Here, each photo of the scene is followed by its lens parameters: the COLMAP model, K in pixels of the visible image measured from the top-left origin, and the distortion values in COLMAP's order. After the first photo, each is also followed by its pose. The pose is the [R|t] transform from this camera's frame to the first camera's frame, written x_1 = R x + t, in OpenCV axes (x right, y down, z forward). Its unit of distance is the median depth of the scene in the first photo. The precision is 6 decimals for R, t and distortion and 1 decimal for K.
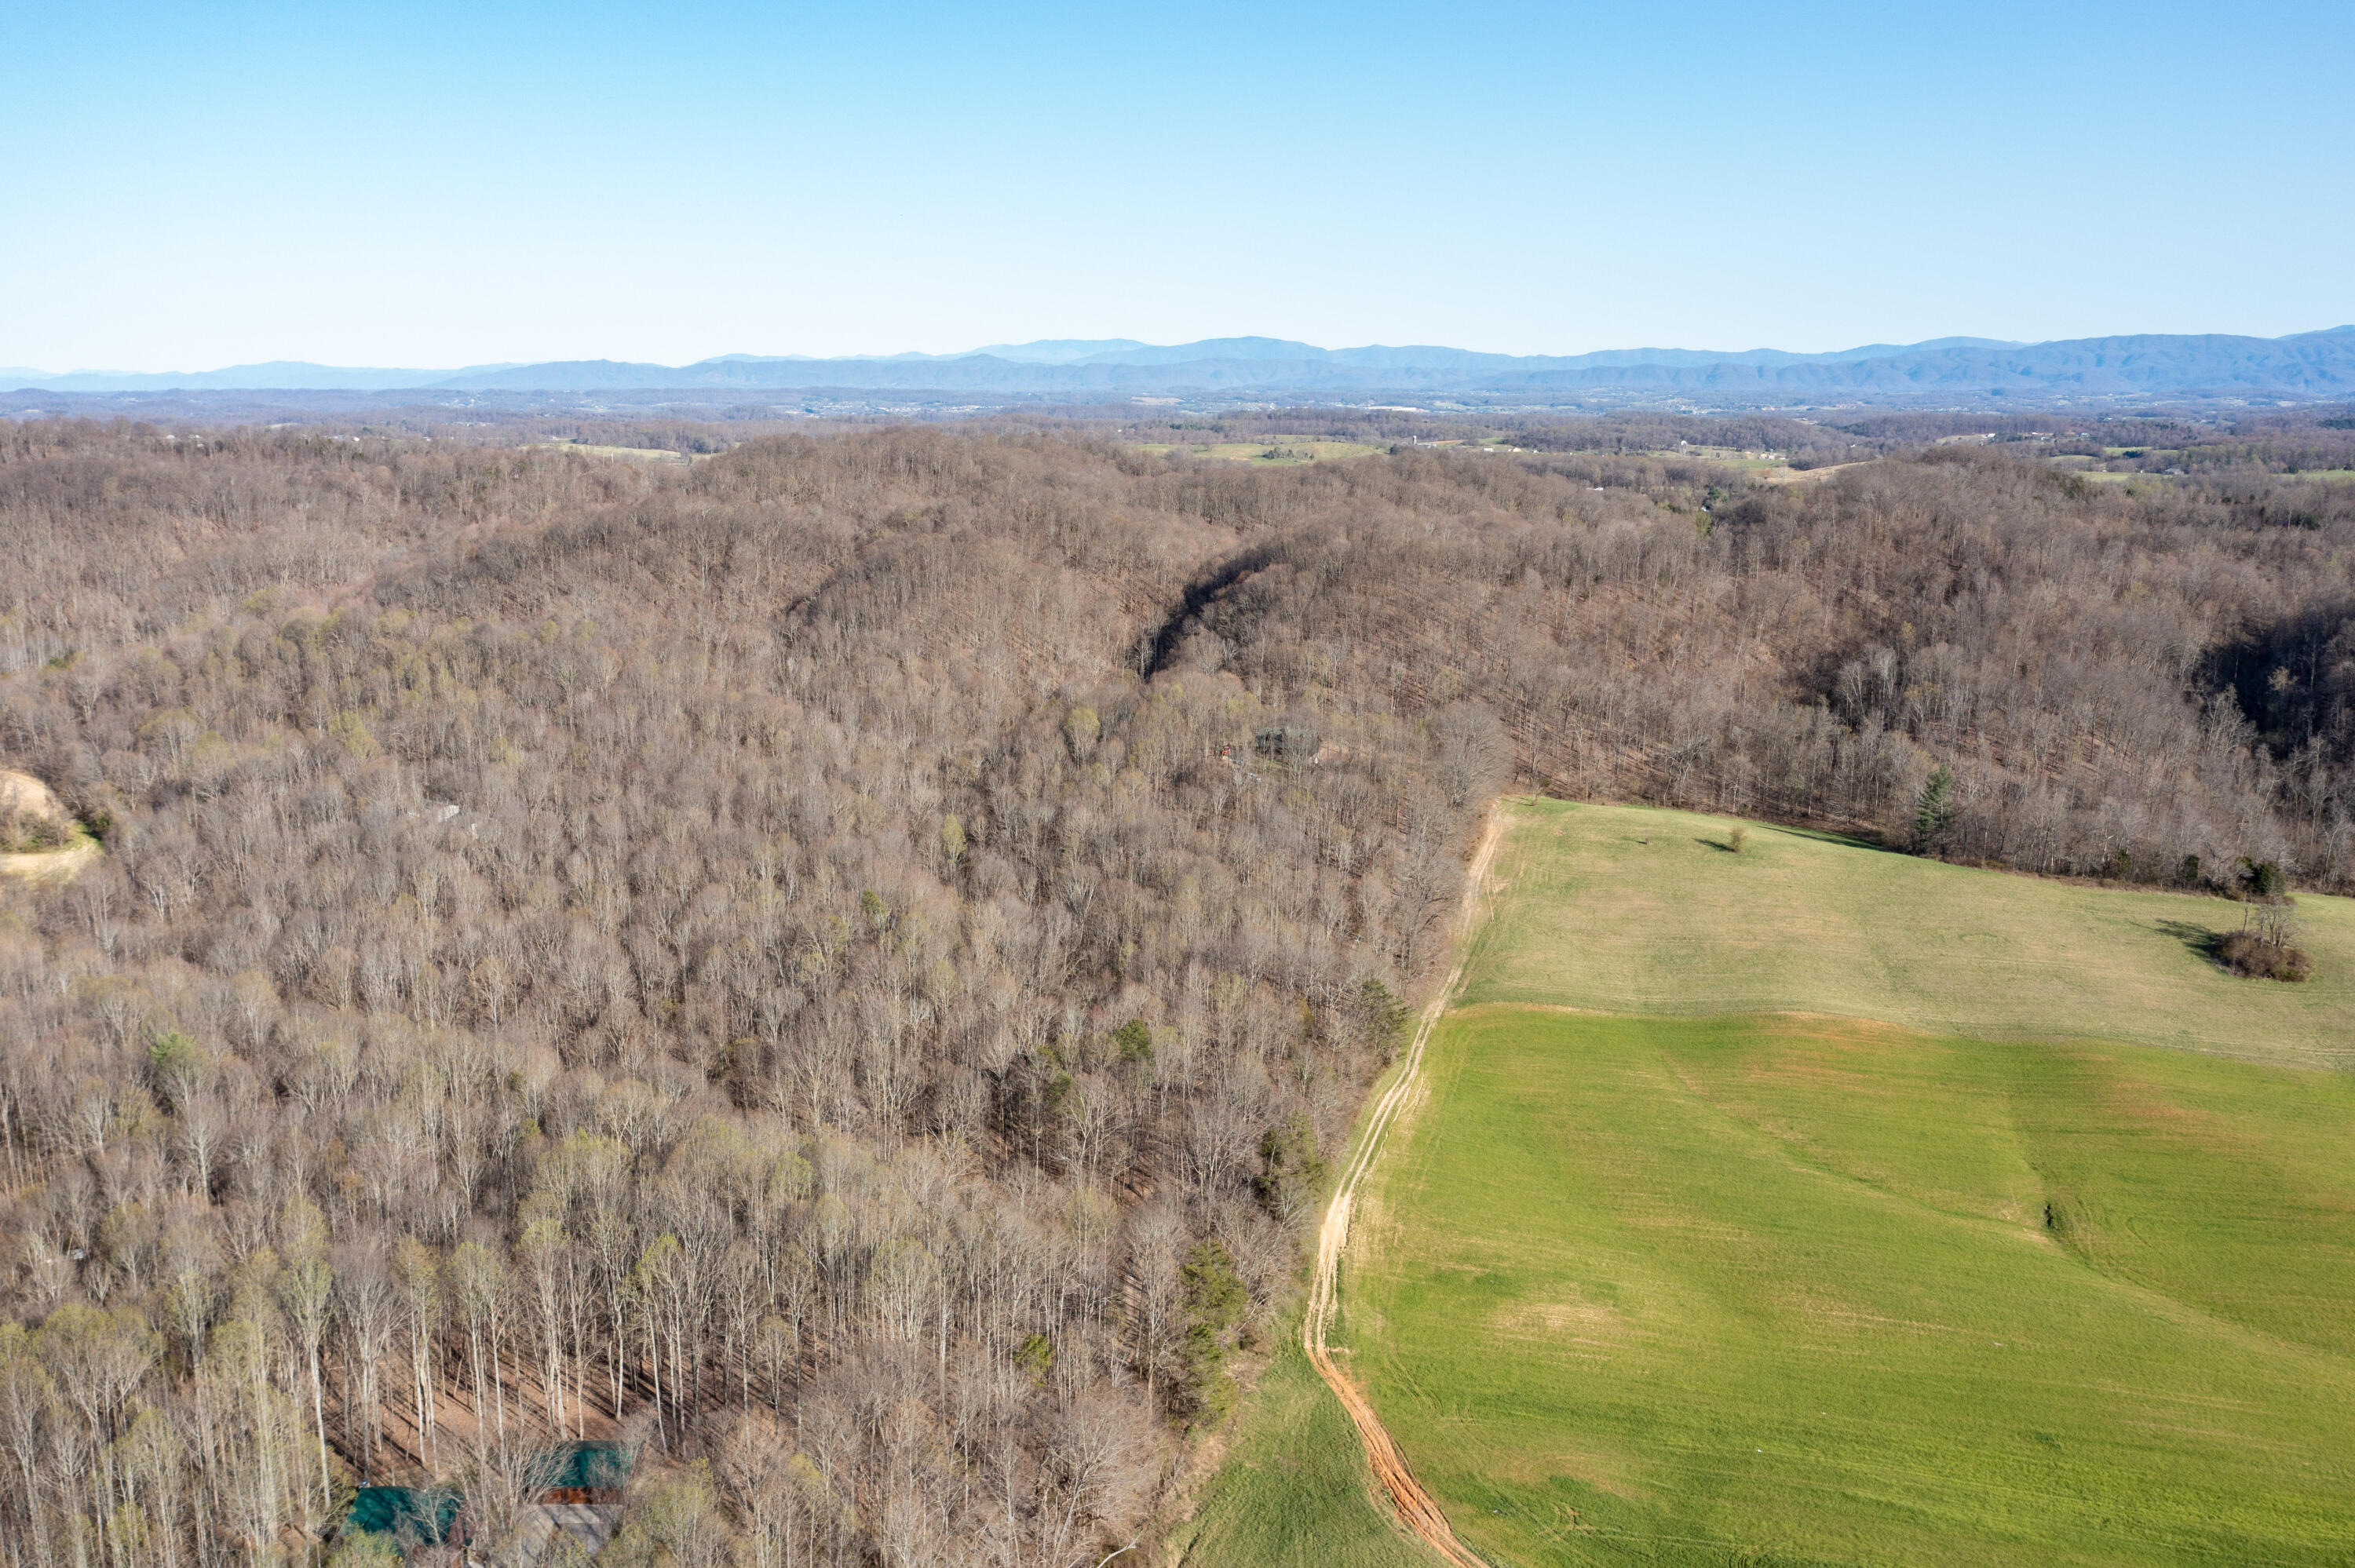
lens RADIAL K [[1879.9, 0, 1175.4], [0, 1879.9, 780.2], [0, 0, 1]] dist [-0.000555, 0.012189]
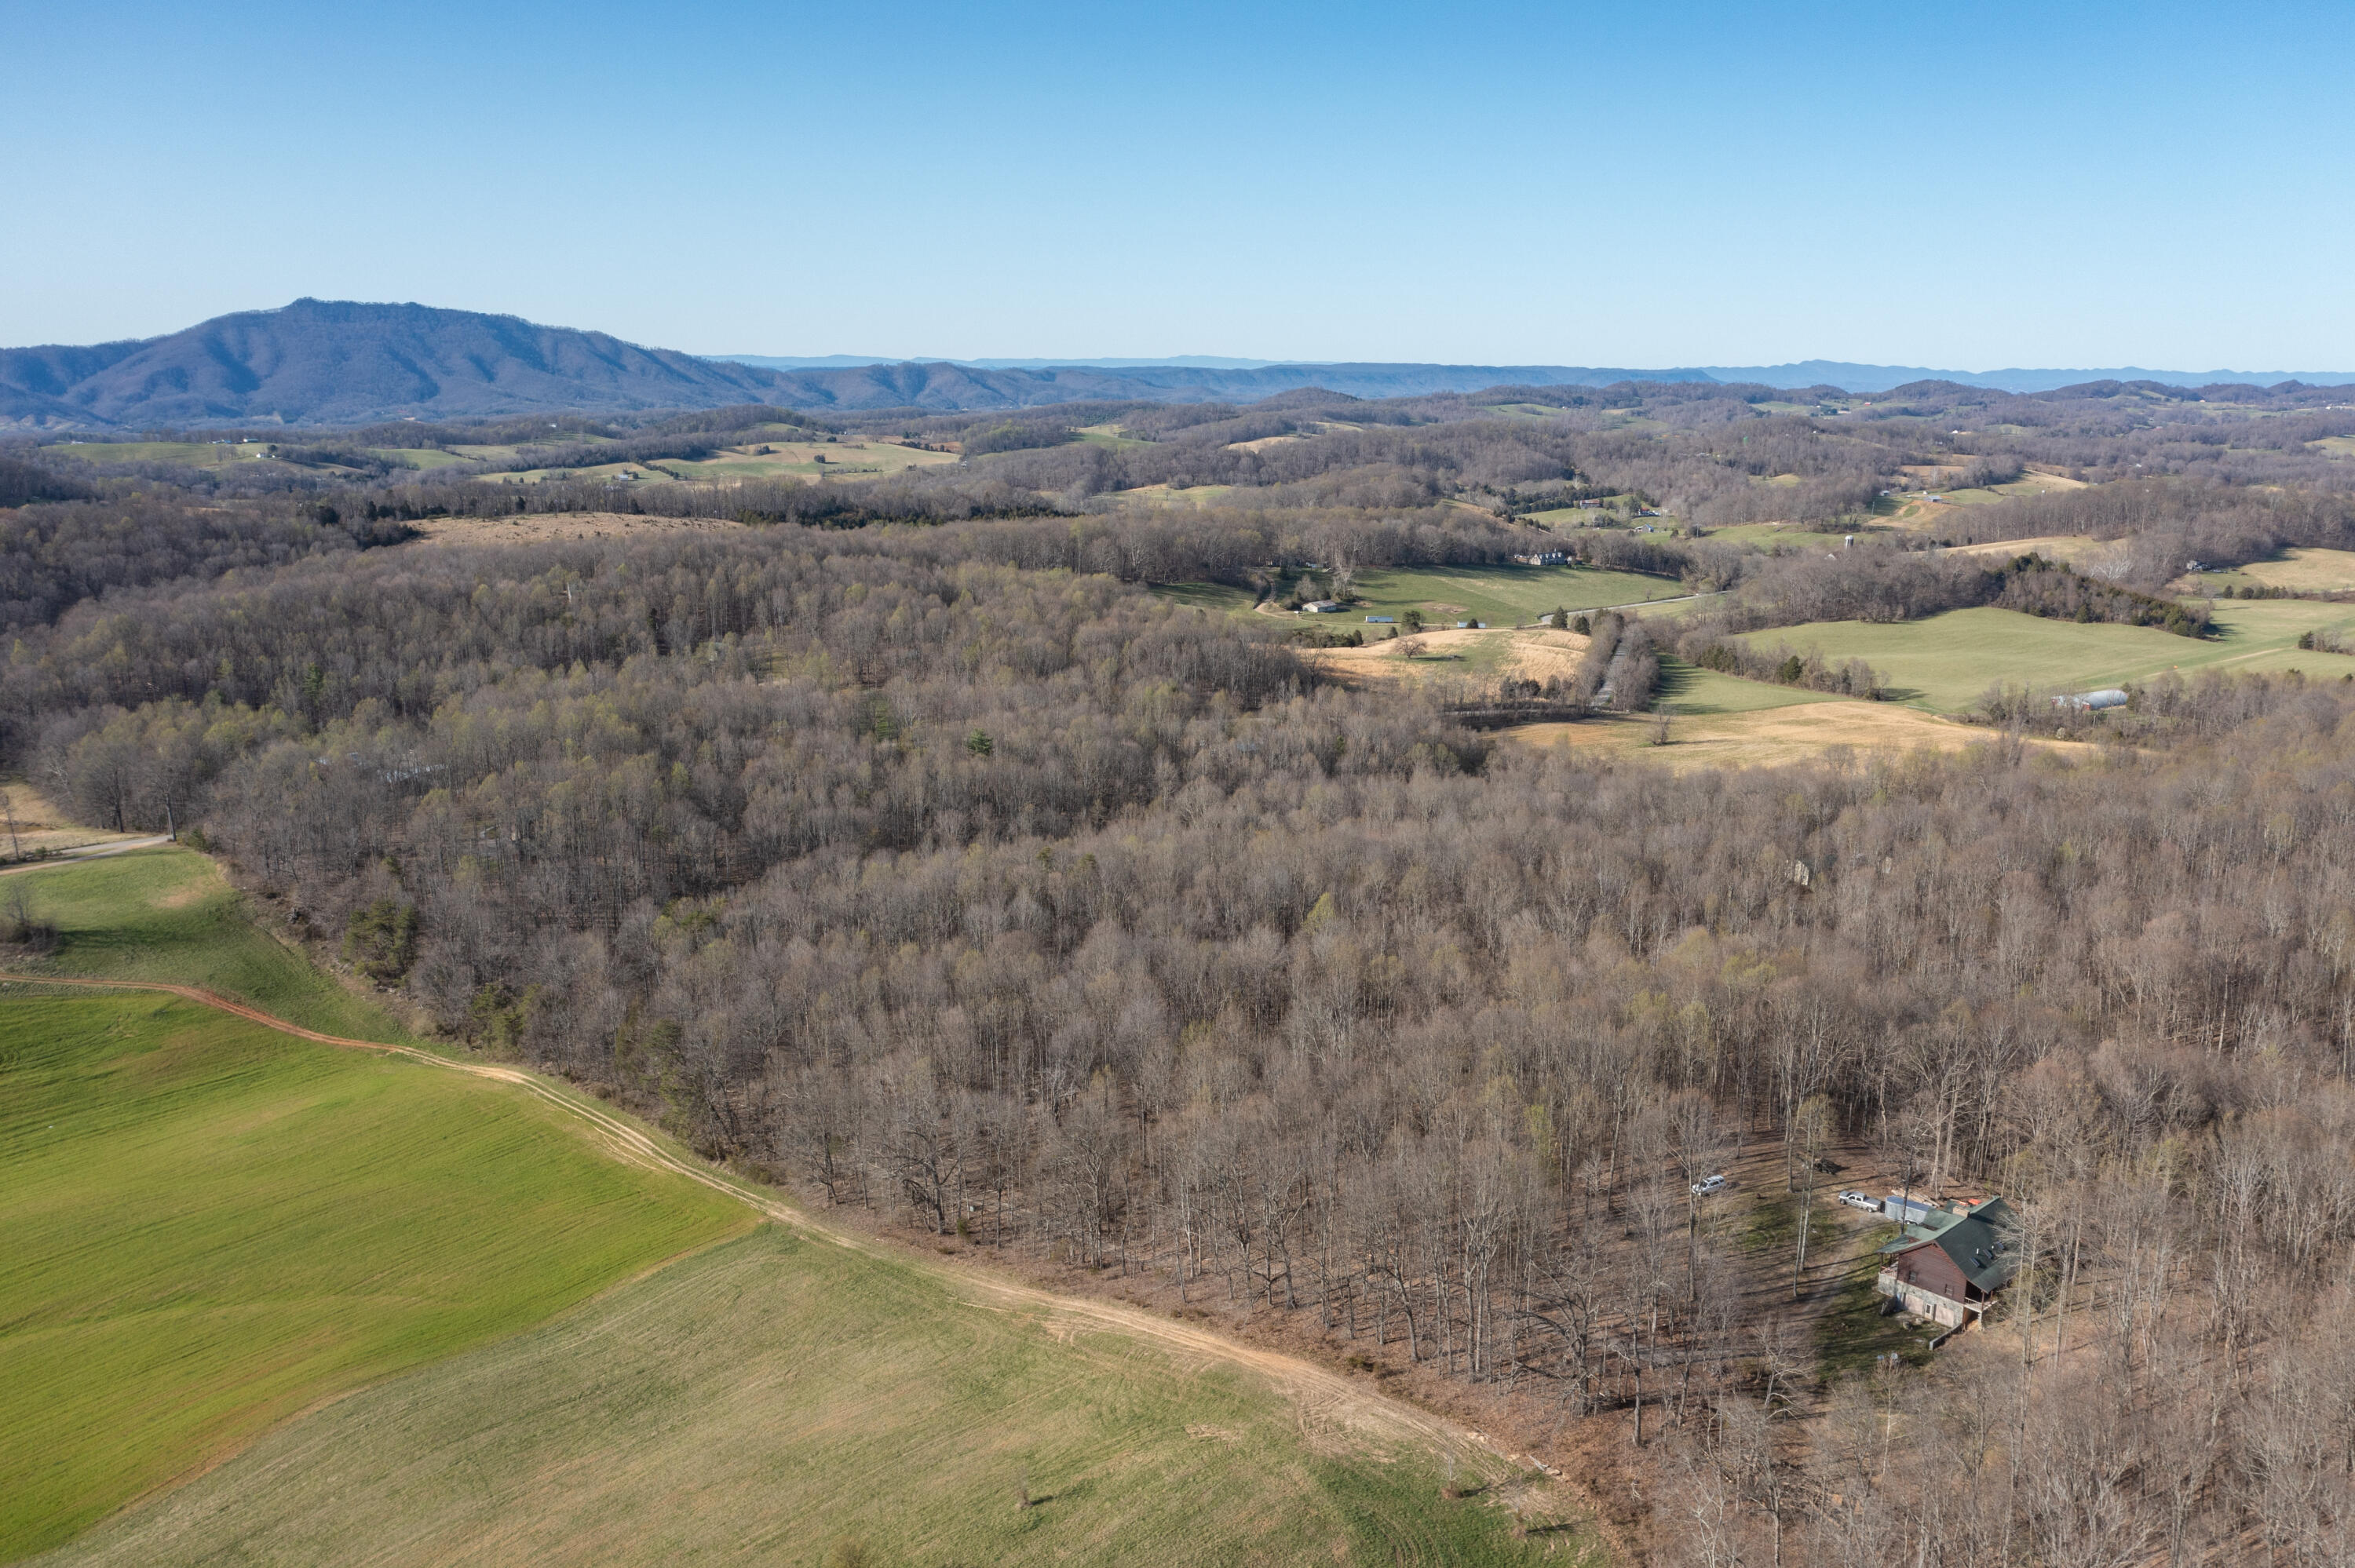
lens RADIAL K [[1879.9, 0, 1174.6], [0, 1879.9, 794.6], [0, 0, 1]] dist [-0.000555, 0.012189]
pose [[-0.470774, 0.197026, -0.859972, 0.509881], [-0.190406, 0.929084, 0.317094, -0.225283], [0.861462, 0.313023, -0.399874, 1.046231]]
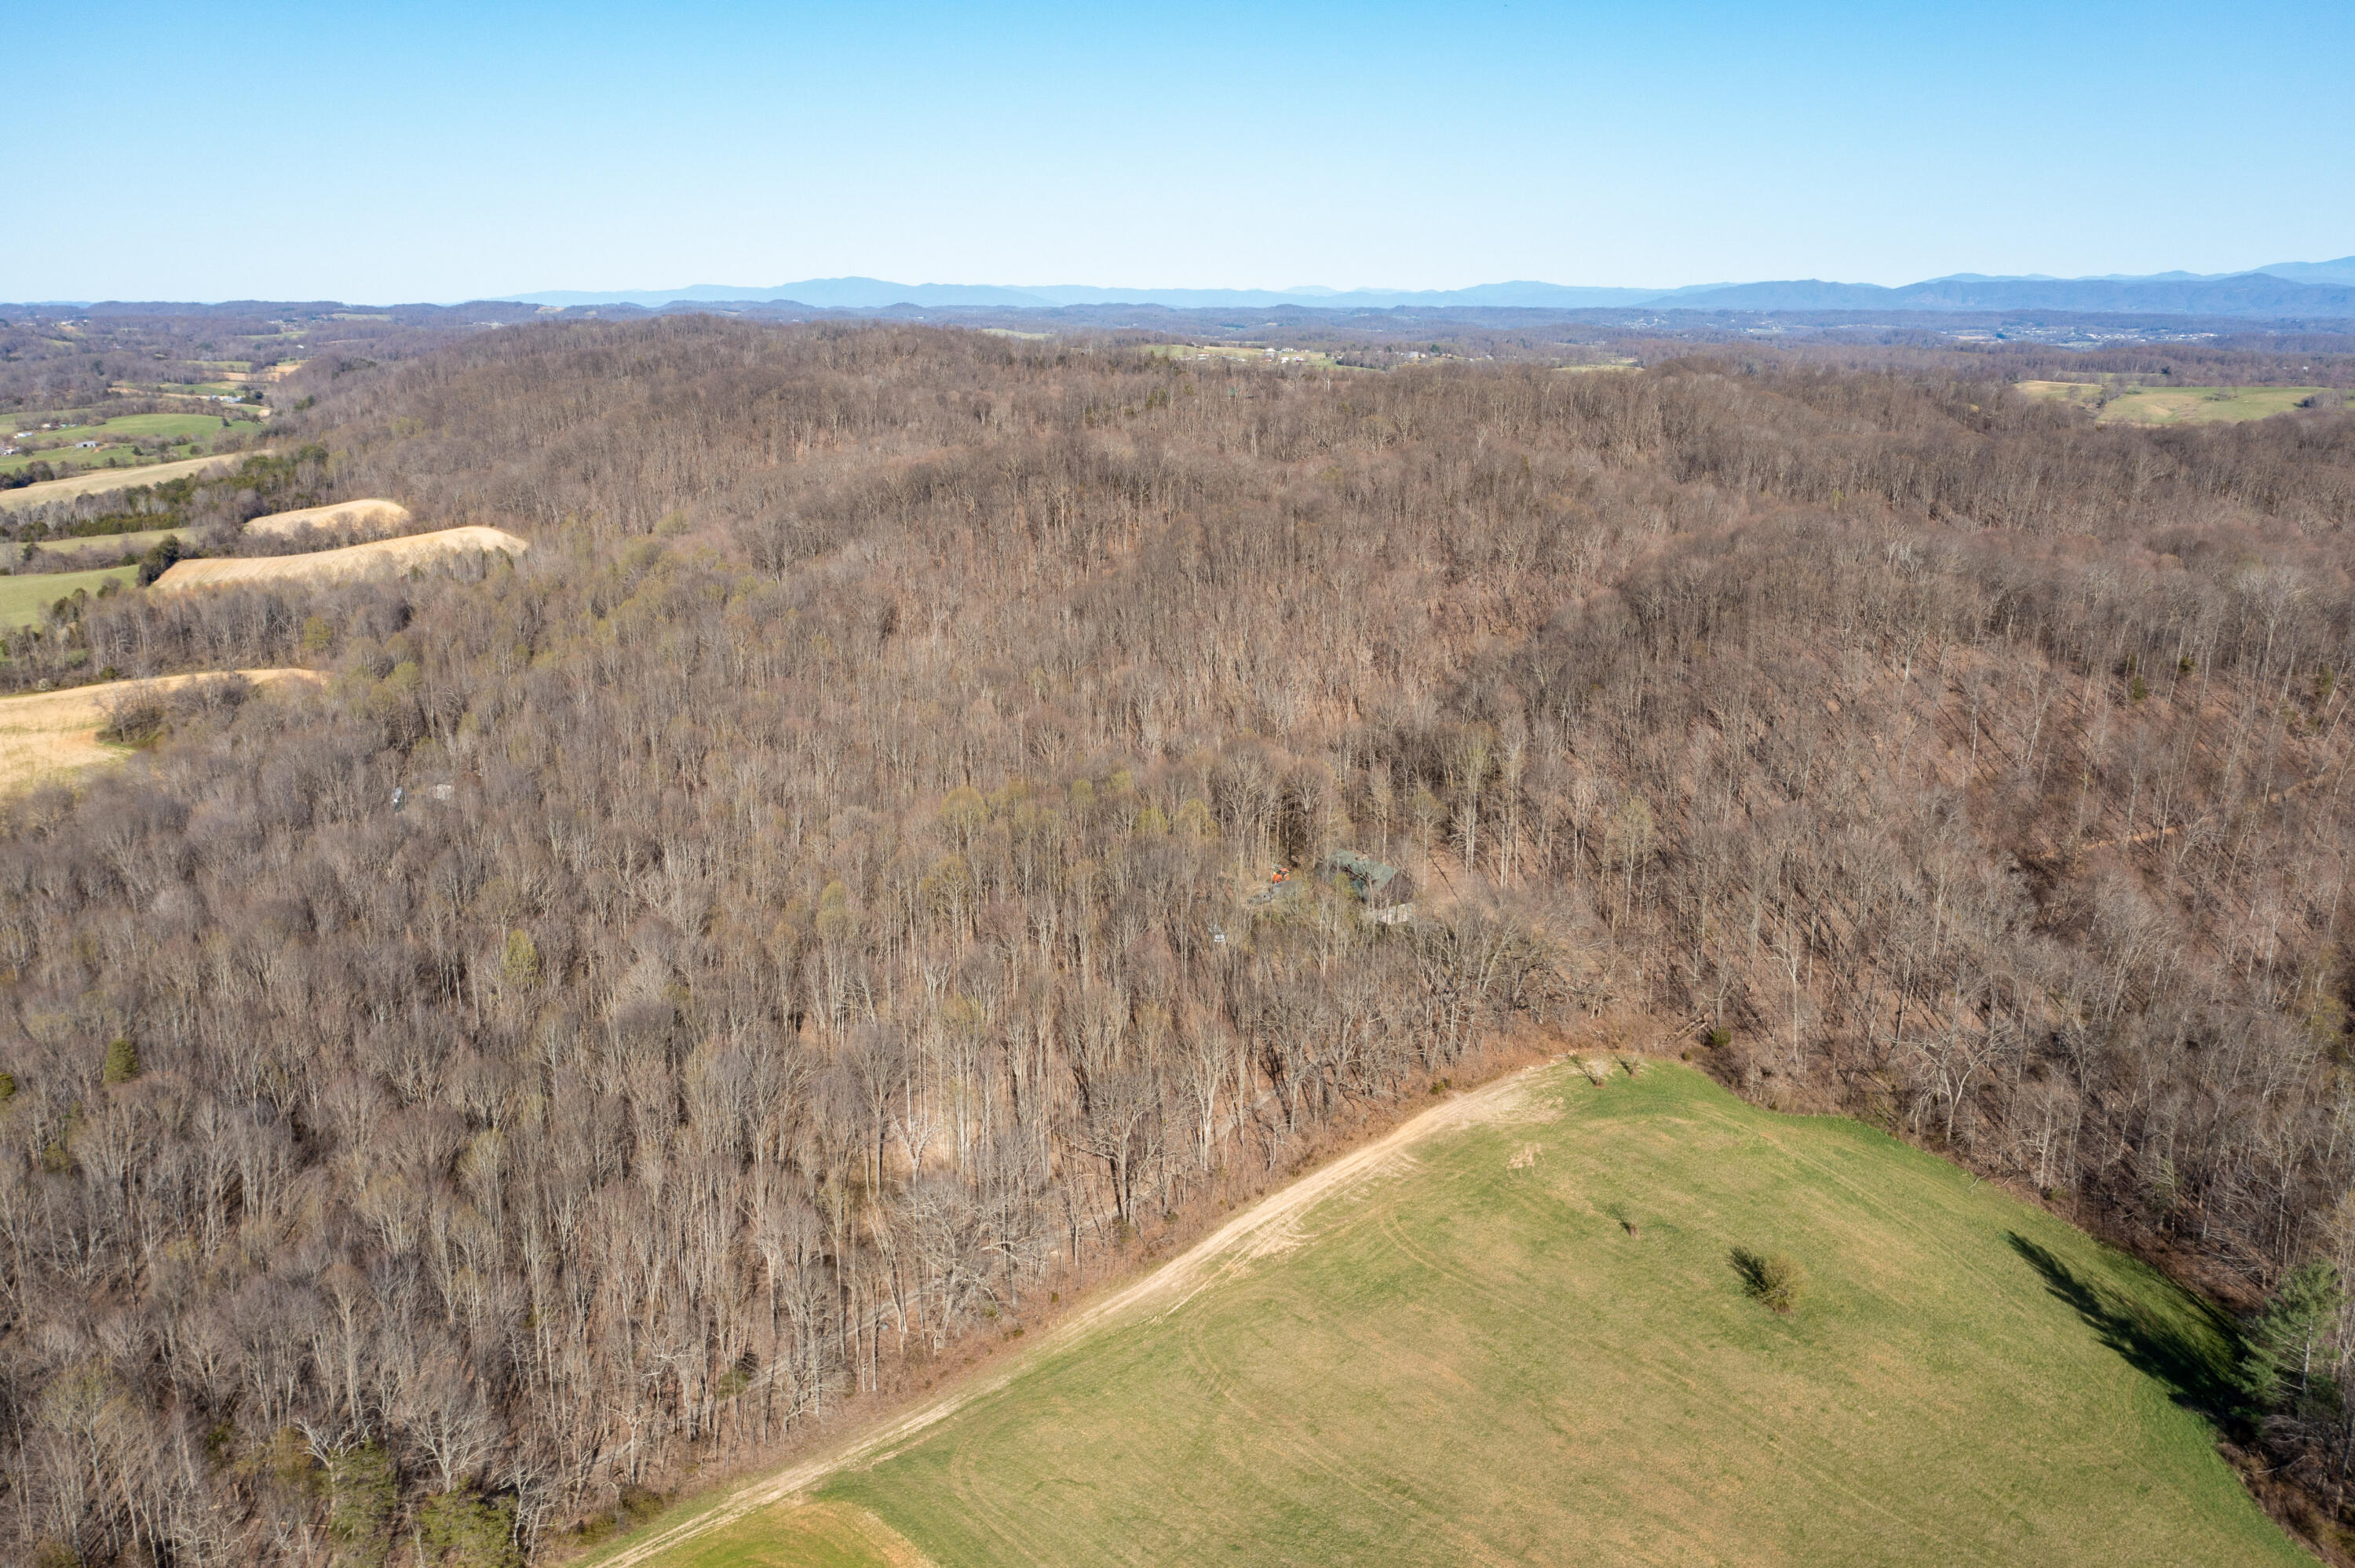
lens RADIAL K [[1879.9, 0, 1185.5], [0, 1879.9, 788.1], [0, 0, 1]] dist [-0.000555, 0.012189]
pose [[0.816892, 0.153022, -0.556121, 0.378942], [-0.128417, 0.988217, 0.083285, -0.101264], [0.562313, 0.003381, 0.826918, 0.471355]]
